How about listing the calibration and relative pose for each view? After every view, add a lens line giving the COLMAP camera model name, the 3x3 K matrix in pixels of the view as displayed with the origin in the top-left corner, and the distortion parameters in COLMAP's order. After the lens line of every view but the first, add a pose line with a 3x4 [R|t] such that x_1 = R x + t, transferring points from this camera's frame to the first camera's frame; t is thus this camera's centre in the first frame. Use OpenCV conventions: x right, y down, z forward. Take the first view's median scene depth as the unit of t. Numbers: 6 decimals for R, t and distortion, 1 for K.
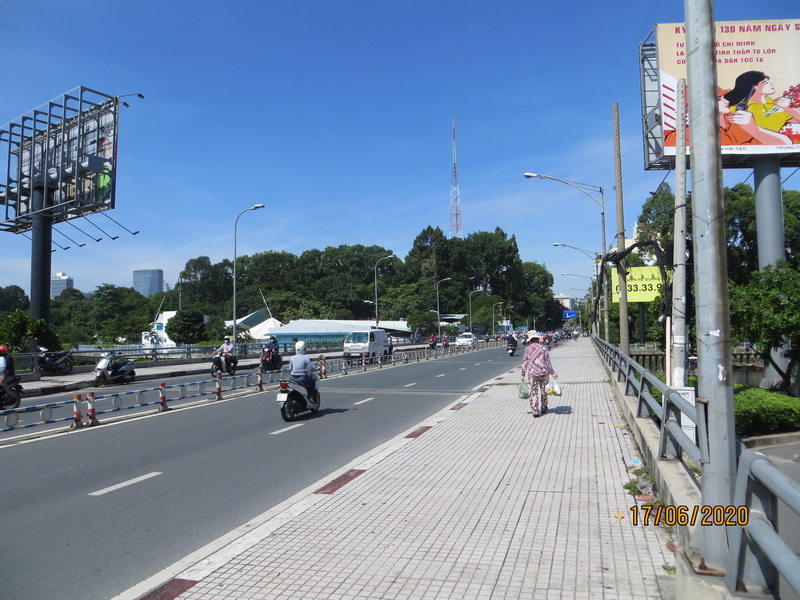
lens RADIAL K [[599.4, 0, 400.0], [0, 599.4, 300.0], [0, 0, 1]] dist [-0.005663, -0.000696]
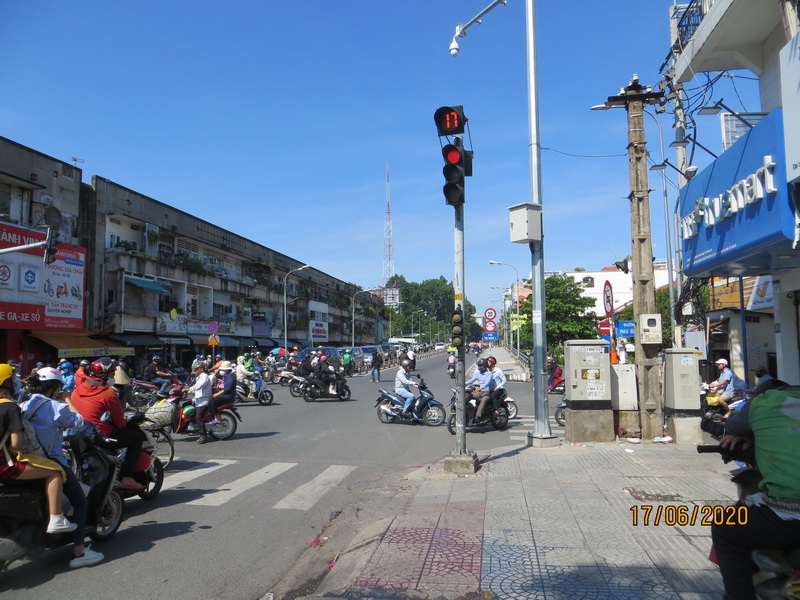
lens RADIAL K [[599.4, 0, 400.0], [0, 599.4, 300.0], [0, 0, 1]] dist [-0.005663, -0.000696]
pose [[0.989908, 0.012633, 0.141149, -0.122434], [-0.008885, 0.999592, -0.027154, -0.014443], [-0.141434, 0.025626, 0.989616, -0.388230]]
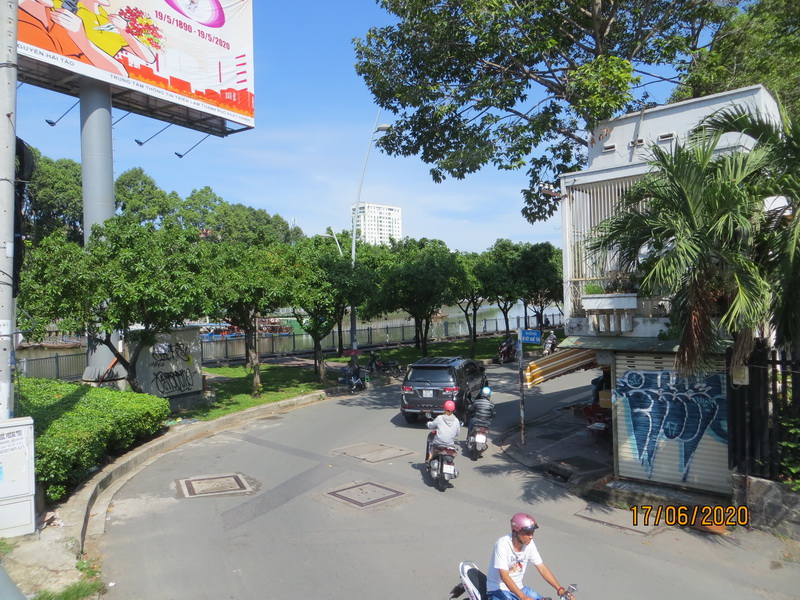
lens RADIAL K [[599.4, 0, 400.0], [0, 599.4, 300.0], [0, 0, 1]] dist [-0.005663, -0.000696]
pose [[0.467503, -0.004468, 0.883980, 0.122098], [-0.034232, 0.999146, 0.023155, 0.013515], [-0.883328, -0.041086, 0.466951, 0.320284]]
